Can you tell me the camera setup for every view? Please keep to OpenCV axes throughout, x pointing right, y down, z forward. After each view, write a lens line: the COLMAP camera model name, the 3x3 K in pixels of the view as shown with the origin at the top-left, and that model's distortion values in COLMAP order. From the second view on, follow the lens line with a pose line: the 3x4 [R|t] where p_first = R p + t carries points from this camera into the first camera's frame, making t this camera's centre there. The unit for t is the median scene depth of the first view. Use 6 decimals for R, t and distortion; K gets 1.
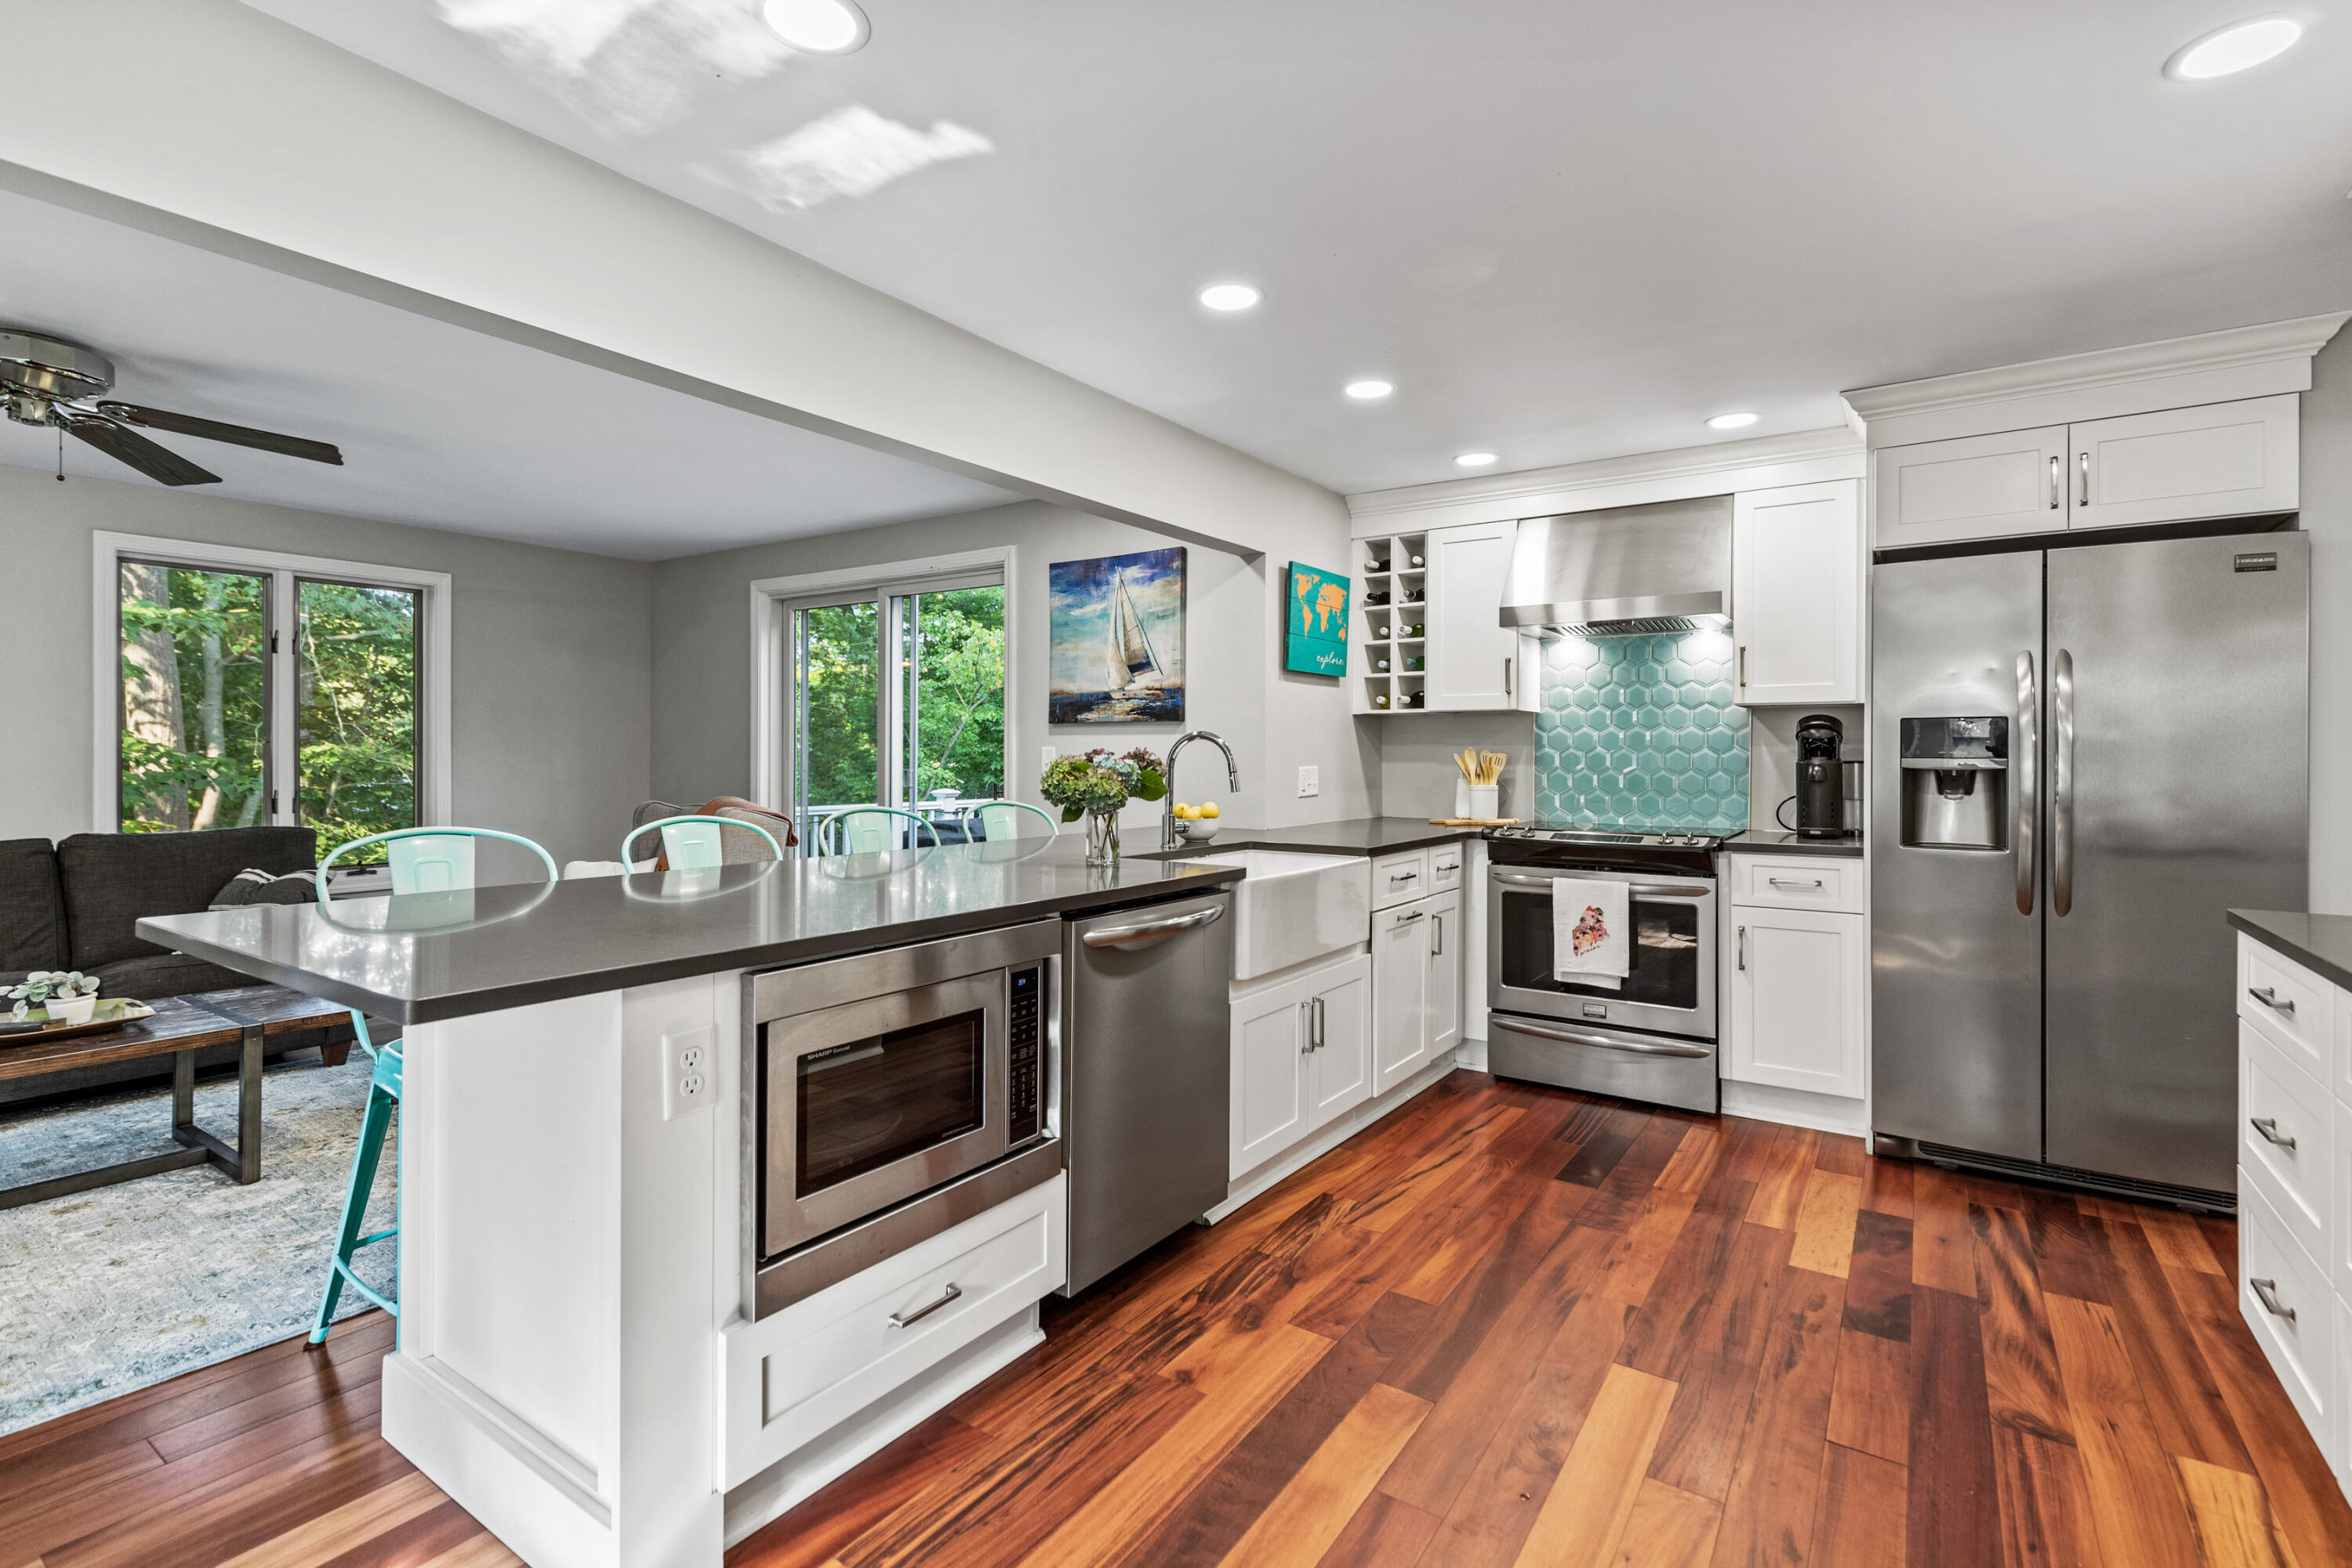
lens RADIAL K [[1085.6, 0, 1195.4], [0, 1085.6, 760.6], [0, 0, 1]] dist [0.011744, -0.001078]
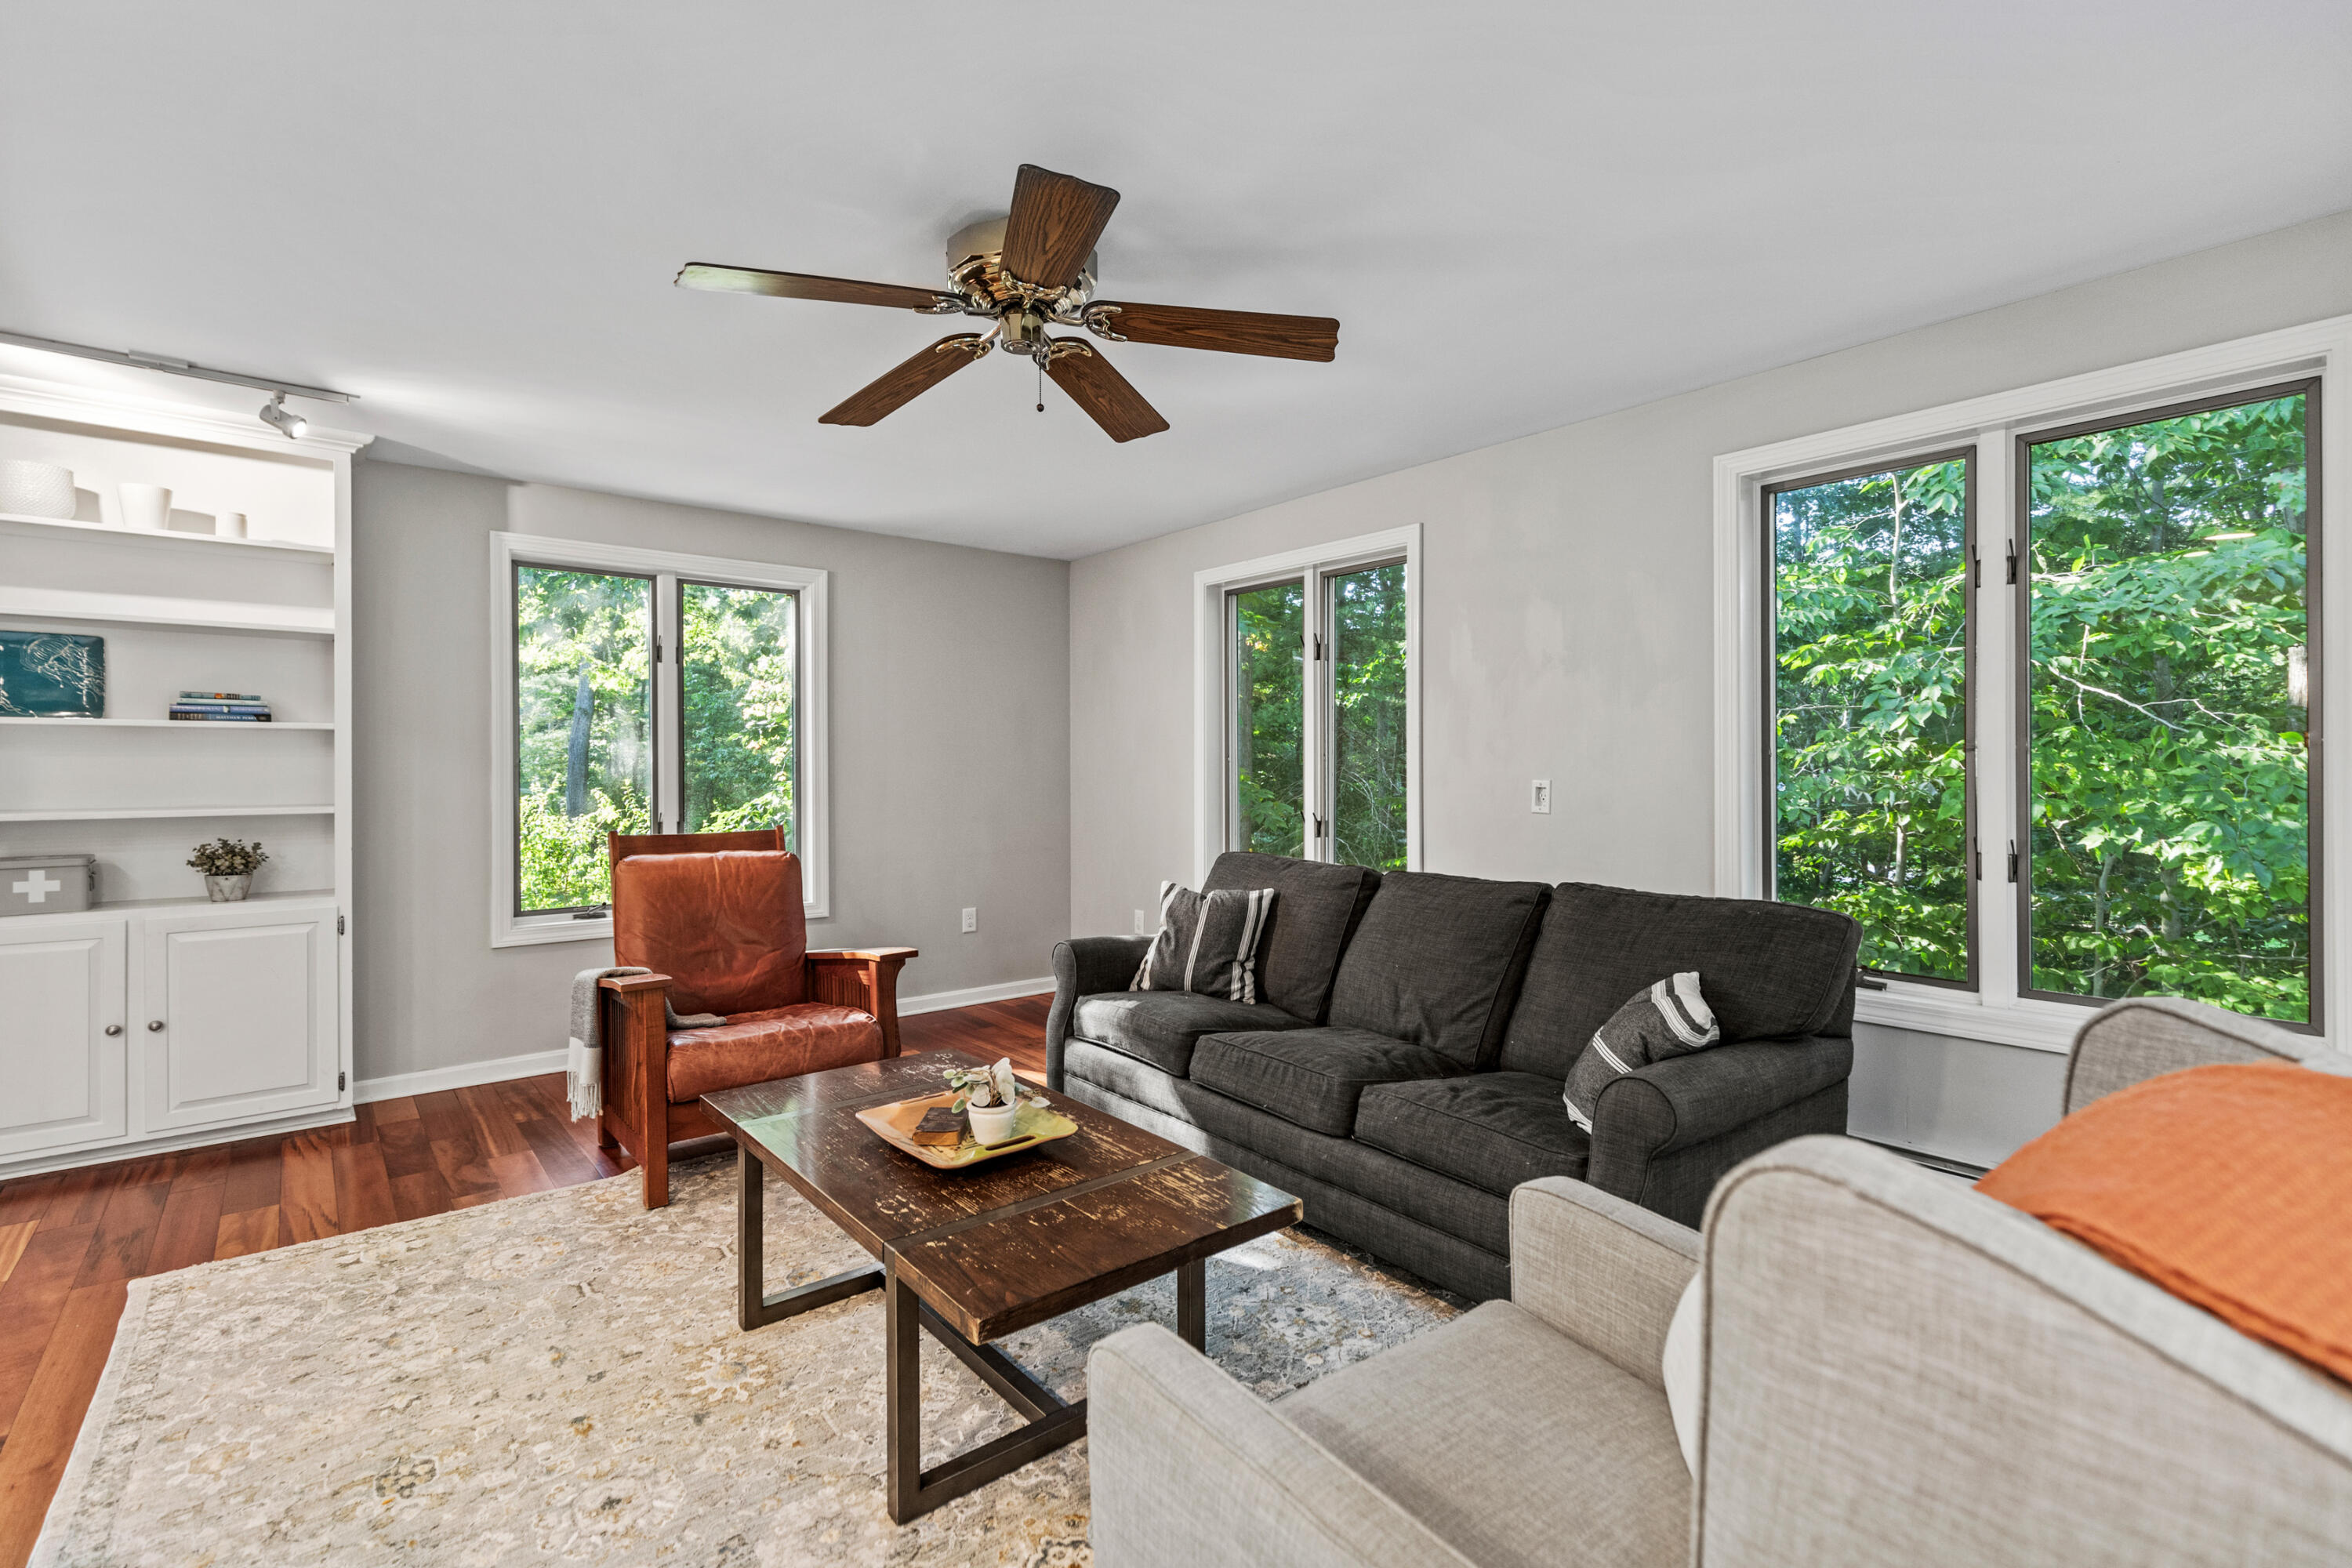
lens RADIAL K [[1077.3, 0, 1192.7], [0, 1077.3, 769.8], [0, 0, 1]] dist [0.006980, -0.000765]
pose [[-0.279608, -0.000847, -0.960114, -0.241277], [0.000932, 0.999999, -0.001153, -0.006724], [0.960114, -0.001217, -0.279606, 0.889348]]
